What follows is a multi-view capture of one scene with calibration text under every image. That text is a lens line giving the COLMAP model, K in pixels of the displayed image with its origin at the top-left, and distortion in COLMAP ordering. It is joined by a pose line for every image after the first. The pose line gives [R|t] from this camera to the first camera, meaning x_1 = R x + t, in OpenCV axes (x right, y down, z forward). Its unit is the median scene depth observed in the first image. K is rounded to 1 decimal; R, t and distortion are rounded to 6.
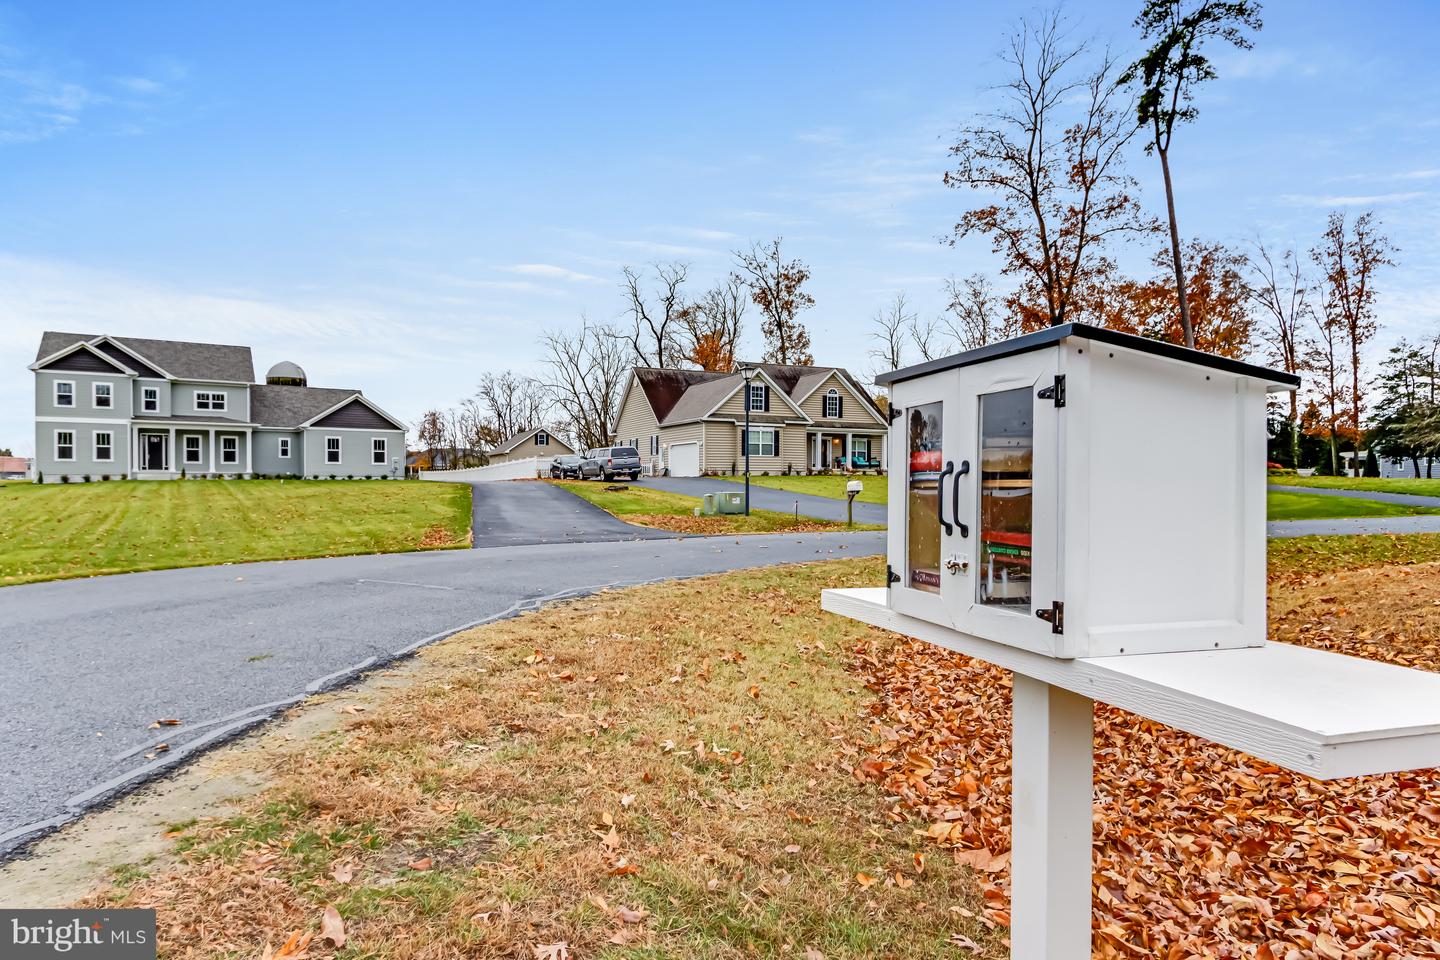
lens RADIAL K [[800.9, 0, 677.9], [0, 800.9, 494.5], [0, 0, 1]] dist [0.006699, -0.000250]
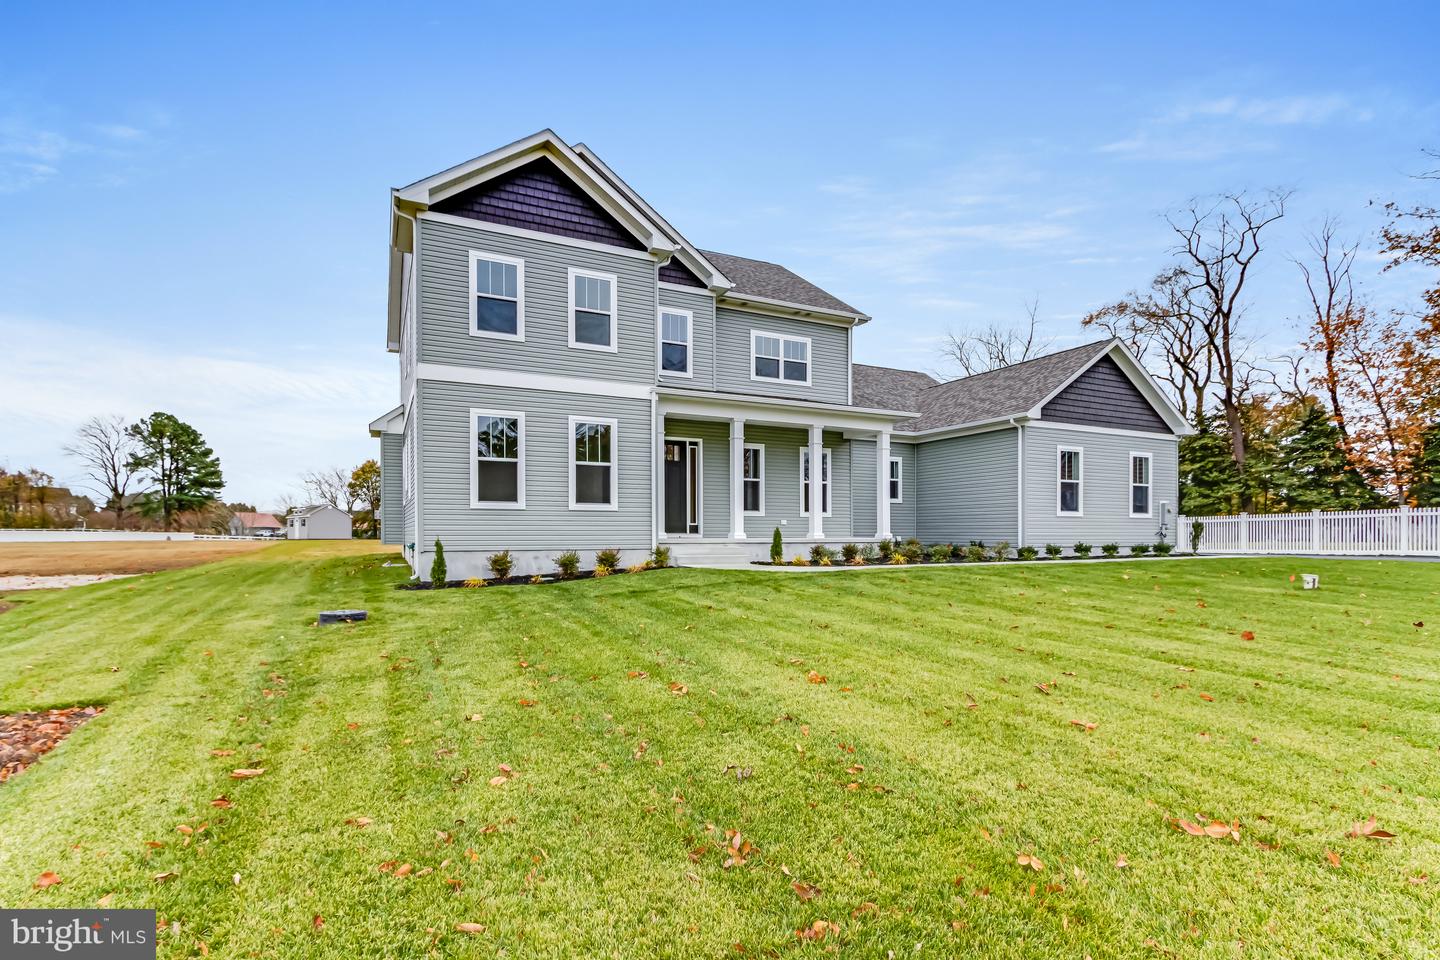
lens RADIAL K [[676.2, 0, 708.9], [0, 676.2, 539.5], [0, 0, 1]] dist [0.000128, -0.000012]
pose [[0.995210, -0.000792, -0.097761, -0.590065], [0.000175, 0.999980, -0.006313, -0.025234], [0.097764, 0.006265, 0.995190, 0.671220]]
